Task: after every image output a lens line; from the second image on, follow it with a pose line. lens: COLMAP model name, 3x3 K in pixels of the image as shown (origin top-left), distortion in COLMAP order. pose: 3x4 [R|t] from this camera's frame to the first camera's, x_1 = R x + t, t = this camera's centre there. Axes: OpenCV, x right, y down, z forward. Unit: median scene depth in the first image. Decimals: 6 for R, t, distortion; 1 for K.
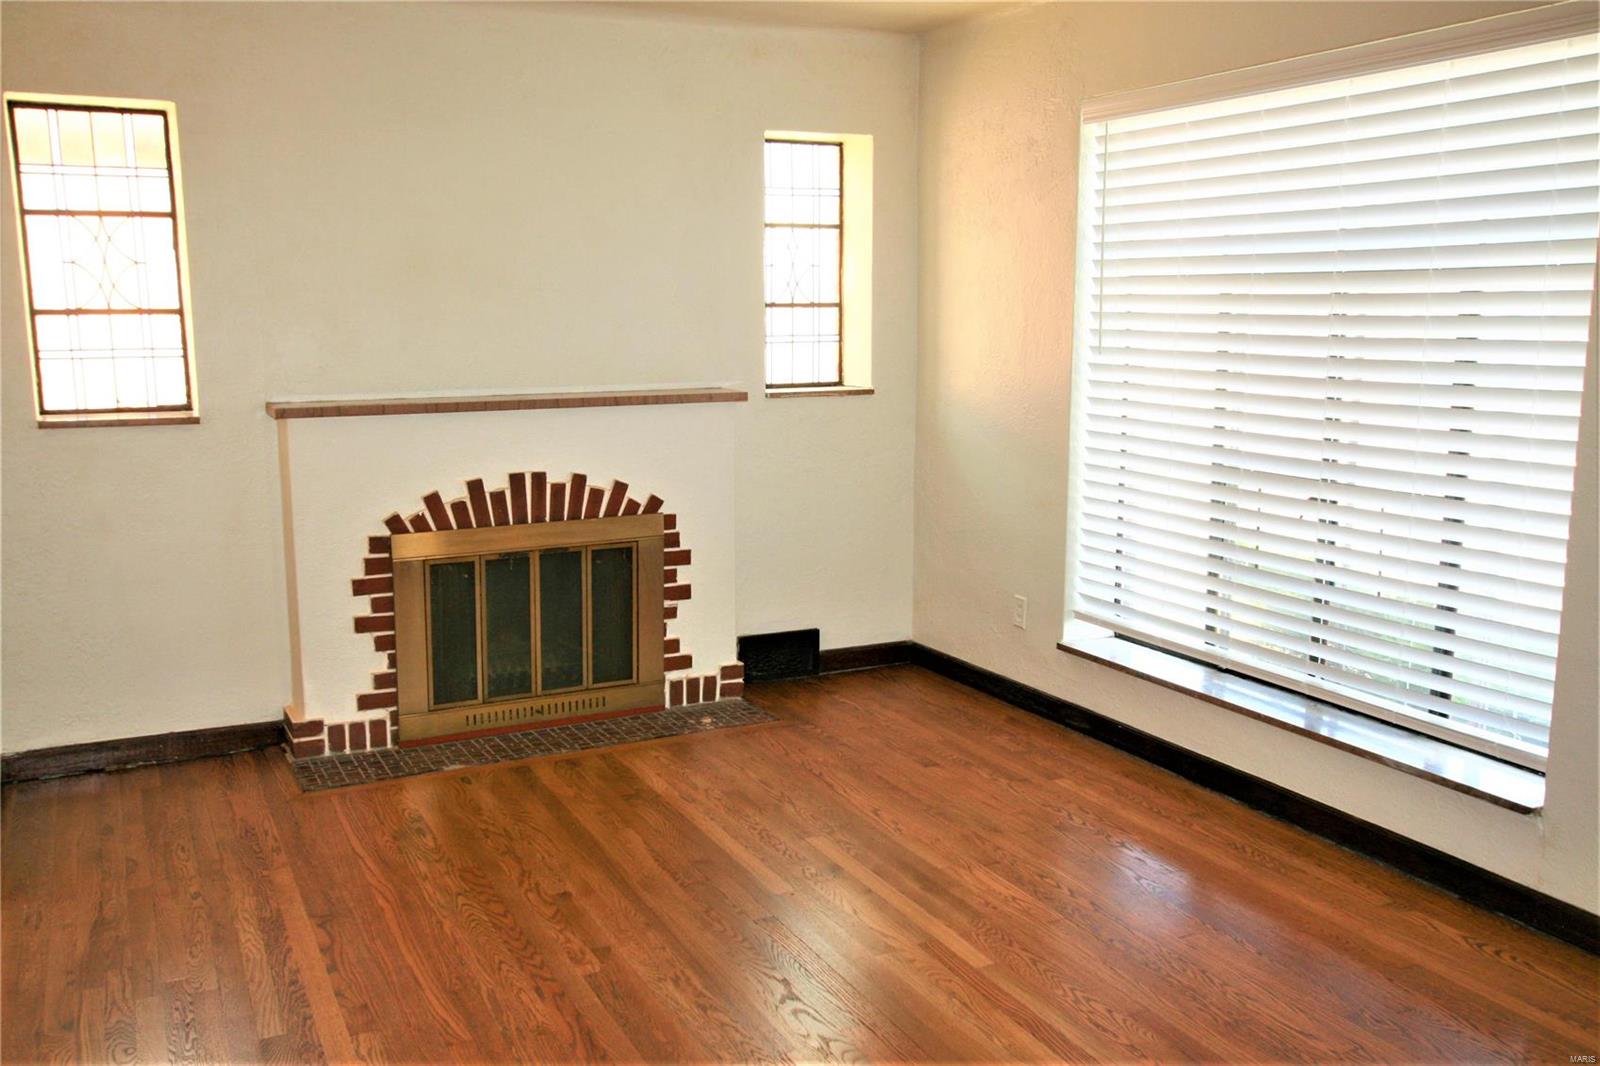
lens RADIAL K [[1418.7, 0, 798.8], [0, 1418.7, 568.6], [0, 0, 1]] dist [-0.017510, 0.042552]
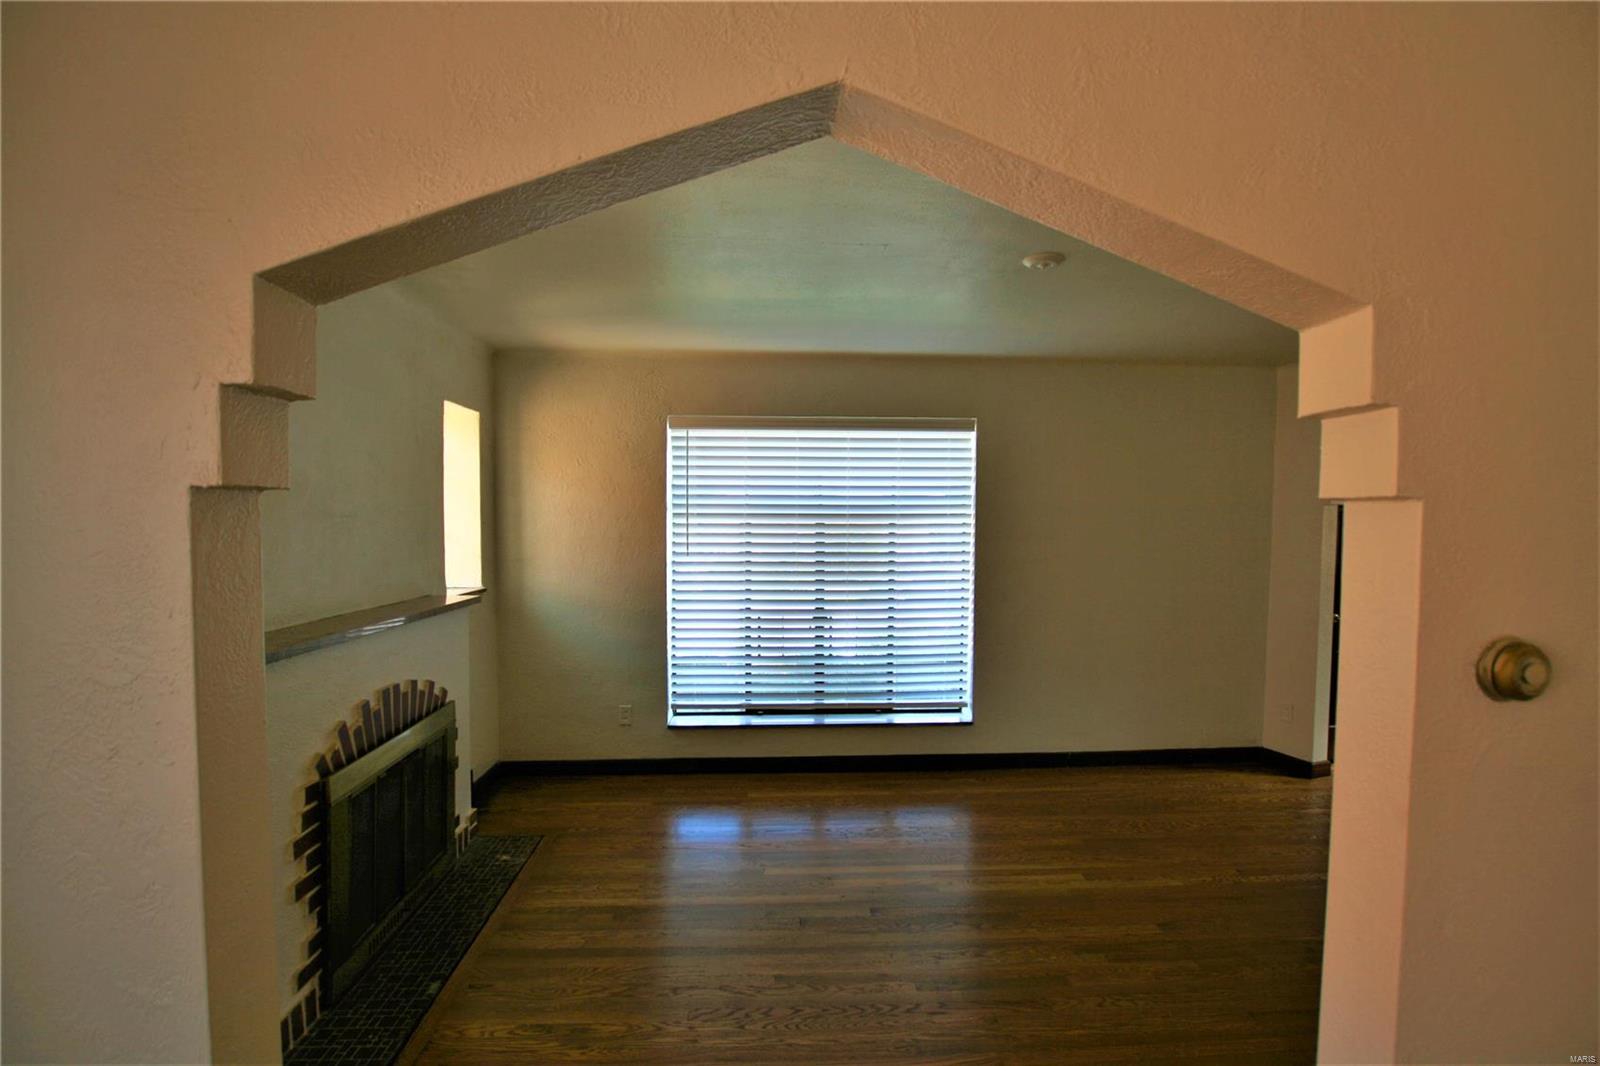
lens RADIAL K [[747.5, 0, 802.4], [0, 747.5, 558.8], [0, 0, 1]] dist [-0.023696, 0.000529]
pose [[0.398970, -0.044052, 0.915905, -0.596734], [0.170206, 0.985045, -0.026764, -0.098898], [-0.901029, 0.166570, 0.400502, 0.498181]]
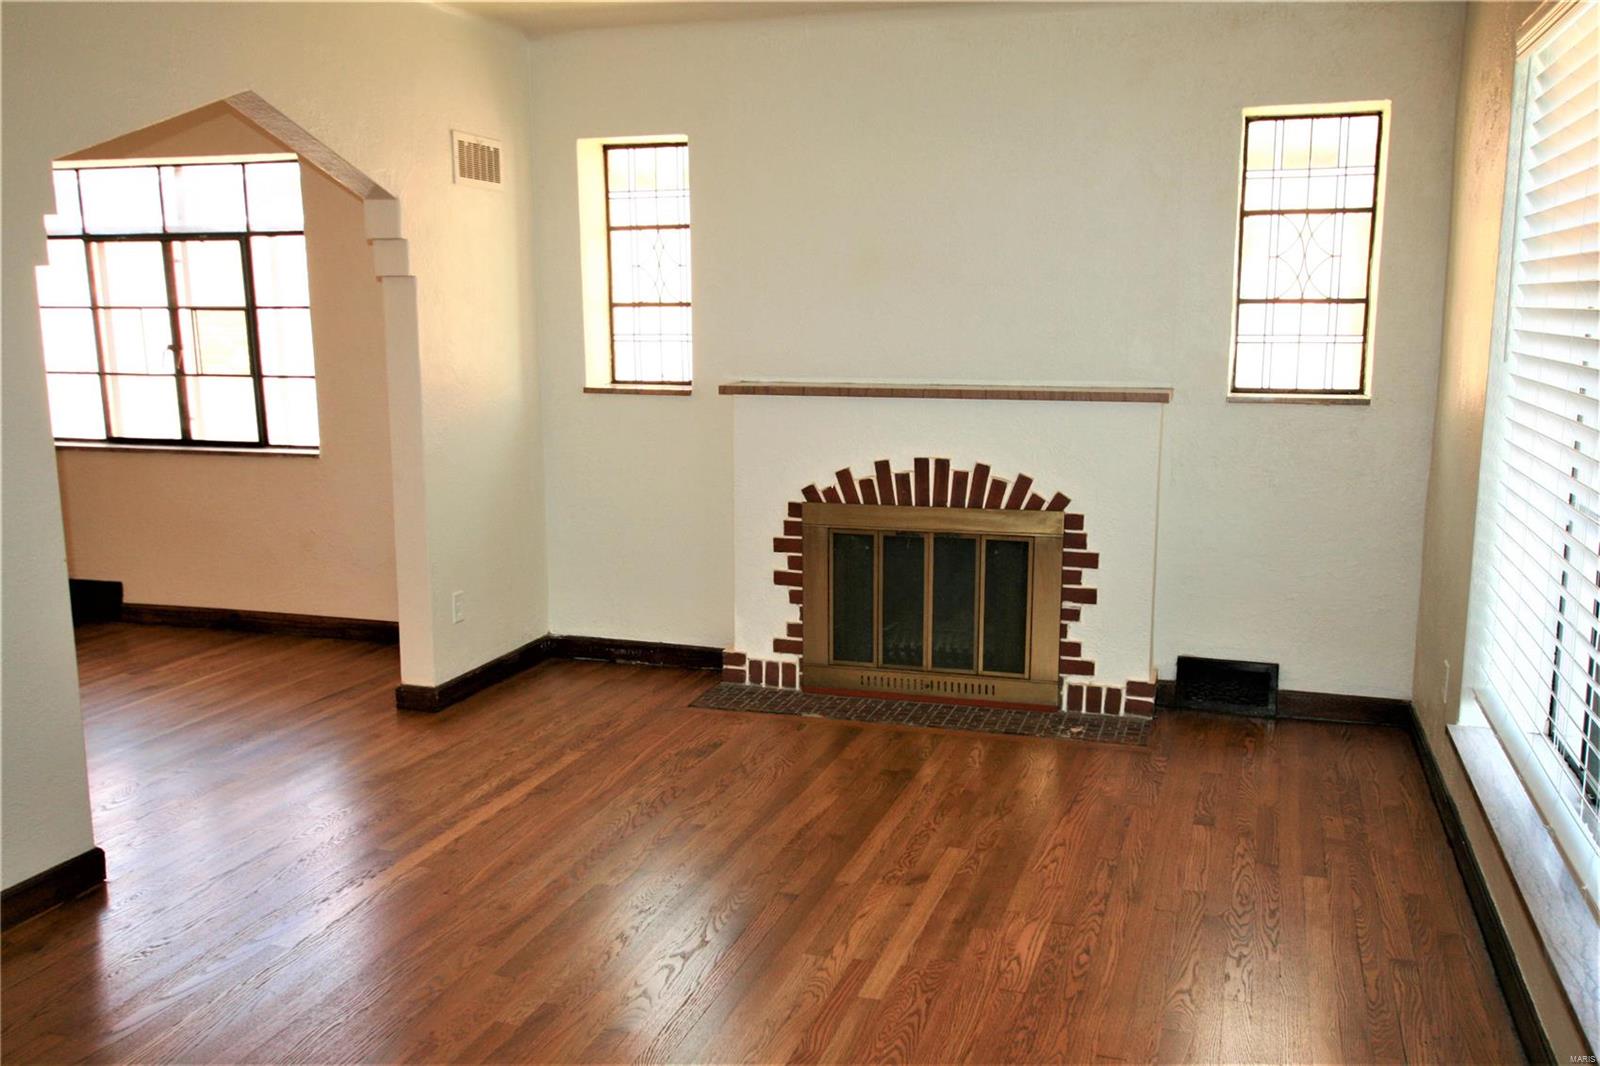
lens RADIAL K [[1418.7, 0, 795.1], [0, 1418.7, 549.8], [0, 0, 1]] dist [-0.017510, 0.042552]
pose [[0.710958, 0.124369, -0.692150, 0.492966], [-0.128844, 0.990613, 0.045653, -0.036821], [0.691330, 0.056722, 0.720309, 0.180513]]
